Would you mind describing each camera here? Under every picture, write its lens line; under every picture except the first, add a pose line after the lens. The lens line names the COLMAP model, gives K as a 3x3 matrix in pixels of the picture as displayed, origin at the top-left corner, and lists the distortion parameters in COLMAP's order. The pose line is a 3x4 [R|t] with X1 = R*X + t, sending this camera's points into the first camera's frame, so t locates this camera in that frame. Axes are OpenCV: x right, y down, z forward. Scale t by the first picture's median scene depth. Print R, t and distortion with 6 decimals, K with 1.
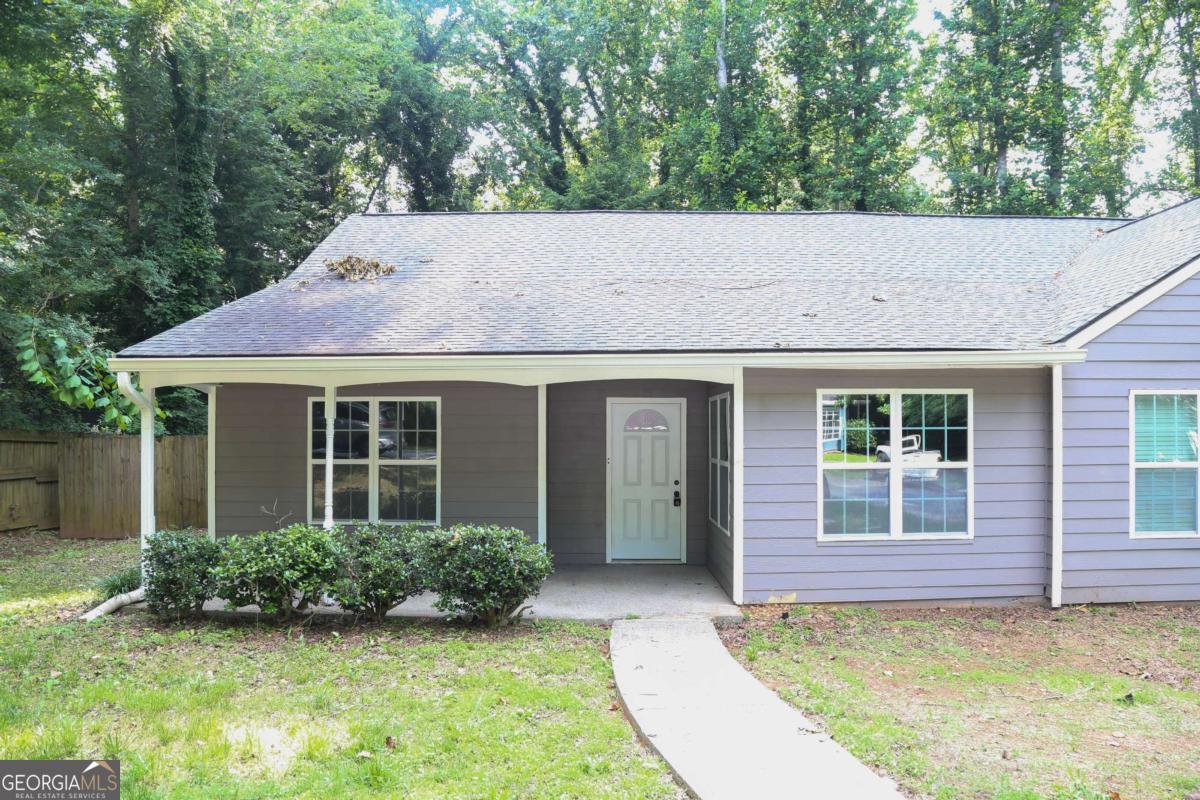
lens RADIAL K [[817.4, 0, 599.5], [0, 817.4, 398.6], [0, 0, 1]] dist [-0.092802, -0.001929]
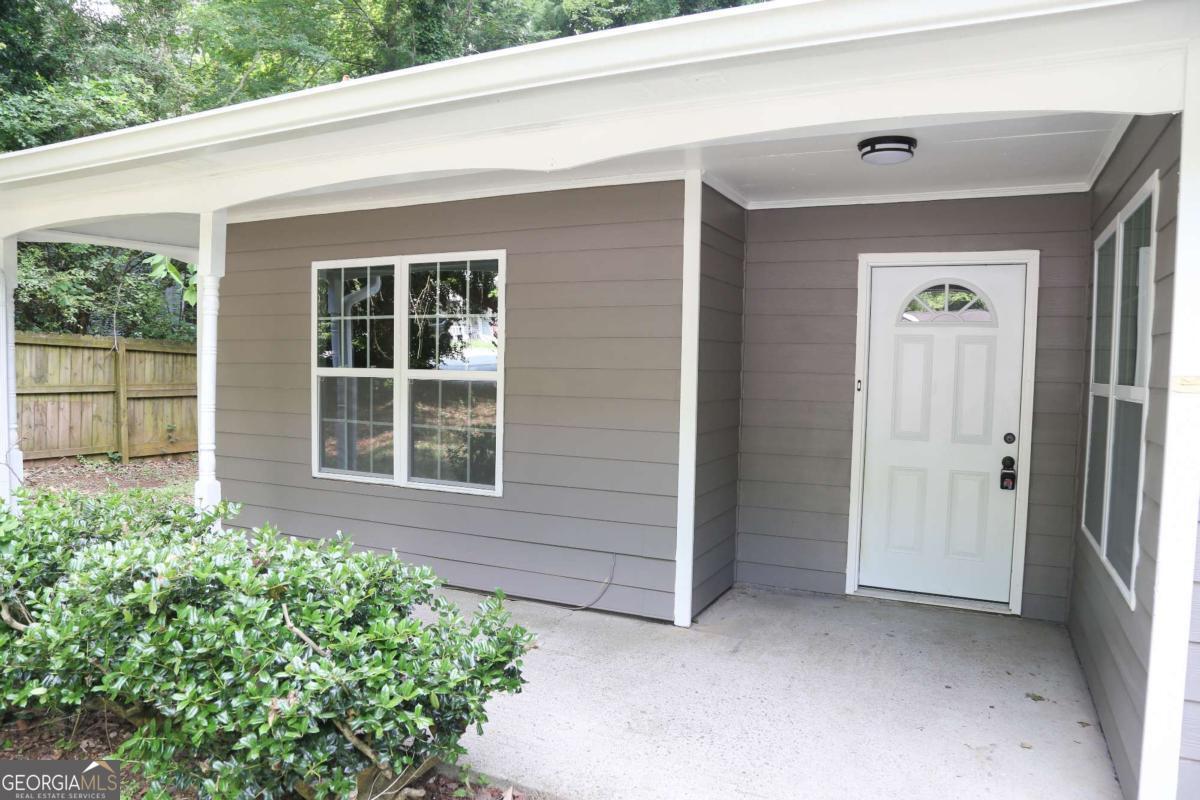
lens RADIAL K [[817.4, 0, 599.7], [0, 817.4, 408.9], [0, 0, 1]] dist [-0.092802, -0.001929]
pose [[0.906631, 0.040138, -0.420011, 0.073384], [-0.002986, 0.996050, 0.088741, 0.047970], [0.421914, -0.079201, 0.903170, 0.502655]]
